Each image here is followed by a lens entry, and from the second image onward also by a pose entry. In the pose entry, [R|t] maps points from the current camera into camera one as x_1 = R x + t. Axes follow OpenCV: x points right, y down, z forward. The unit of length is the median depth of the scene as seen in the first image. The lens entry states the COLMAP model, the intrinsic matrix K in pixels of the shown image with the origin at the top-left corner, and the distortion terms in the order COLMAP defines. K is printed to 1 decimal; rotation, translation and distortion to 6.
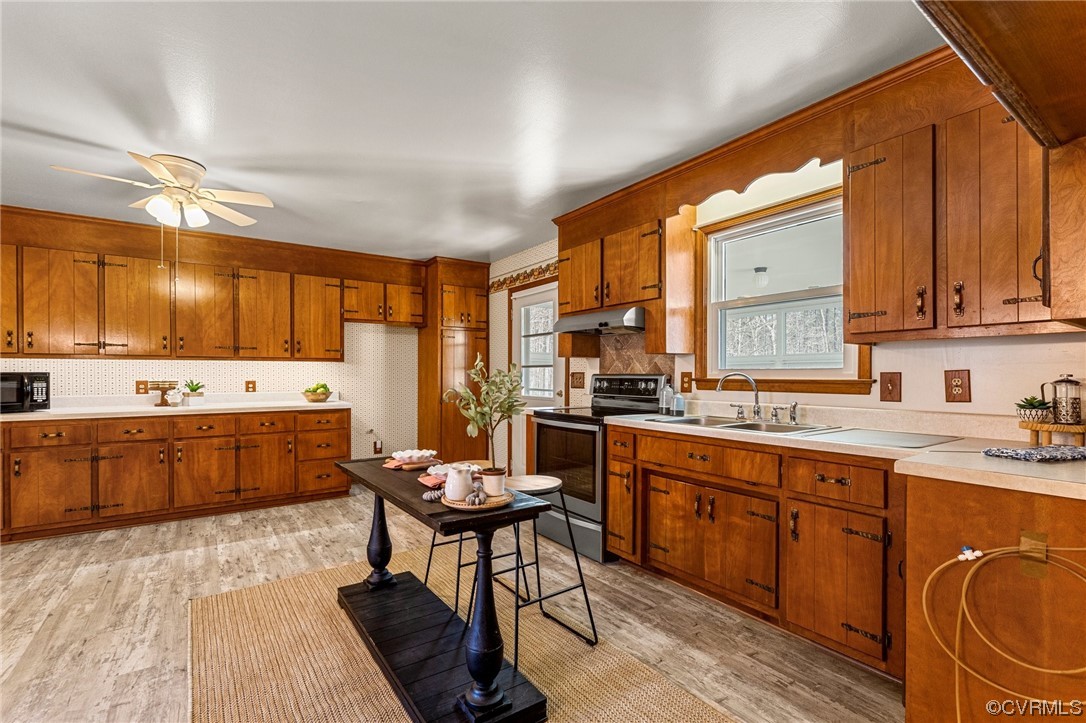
lens RADIAL K [[482.8, 0, 547.7], [0, 482.8, 373.8], [0, 0, 1]] dist [-0.001946, 0.000304]
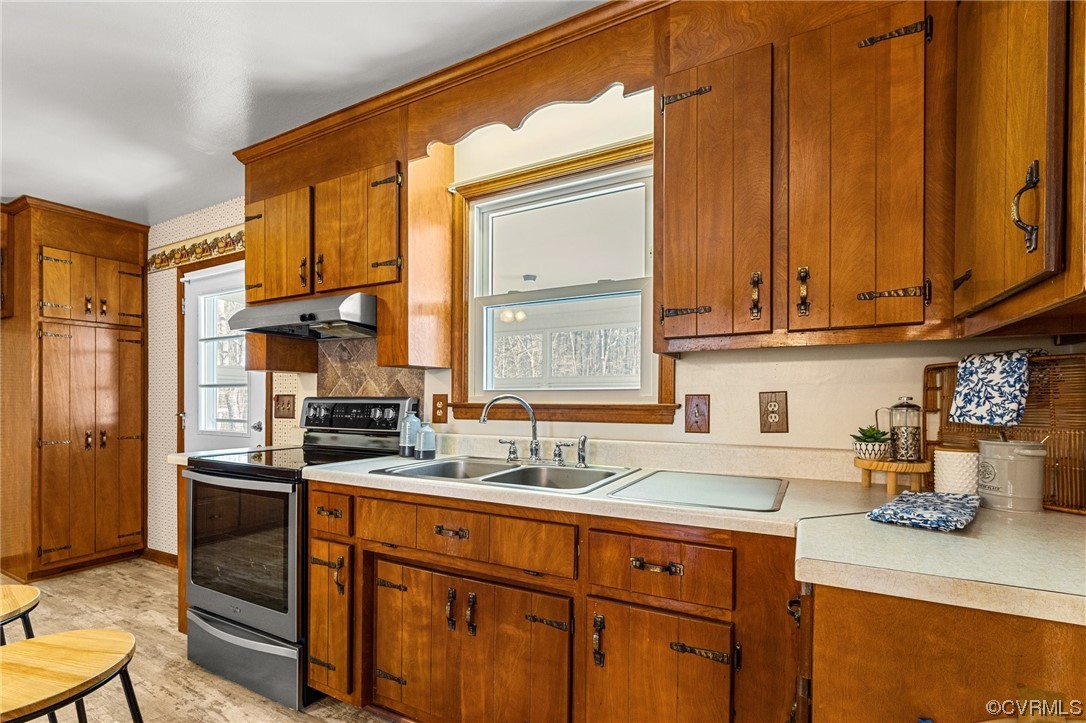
lens RADIAL K [[482.8, 0, 548.8], [0, 482.8, 404.7], [0, 0, 1]] dist [-0.001946, 0.000304]
pose [[0.890793, -0.003935, 0.454393, 0.100175], [-0.002233, 0.999913, 0.013037, 0.001848], [-0.454404, -0.012628, 0.890706, 0.277095]]
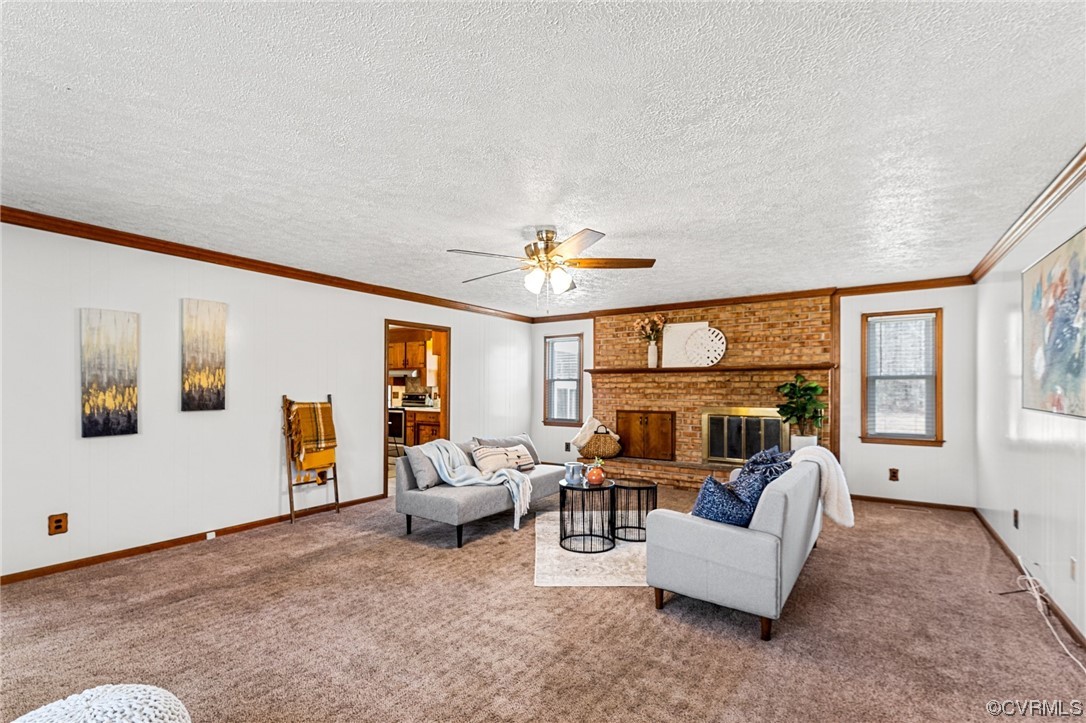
lens RADIAL K [[482.8, 0, 535.3], [0, 482.8, 390.1], [0, 0, 1]] dist [-0.001946, 0.000304]
pose [[0.941315, 0.002448, 0.337521, -0.111014], [-0.004515, 0.999976, 0.005339, -0.033408], [-0.337500, -0.006550, 0.941303, -1.748033]]
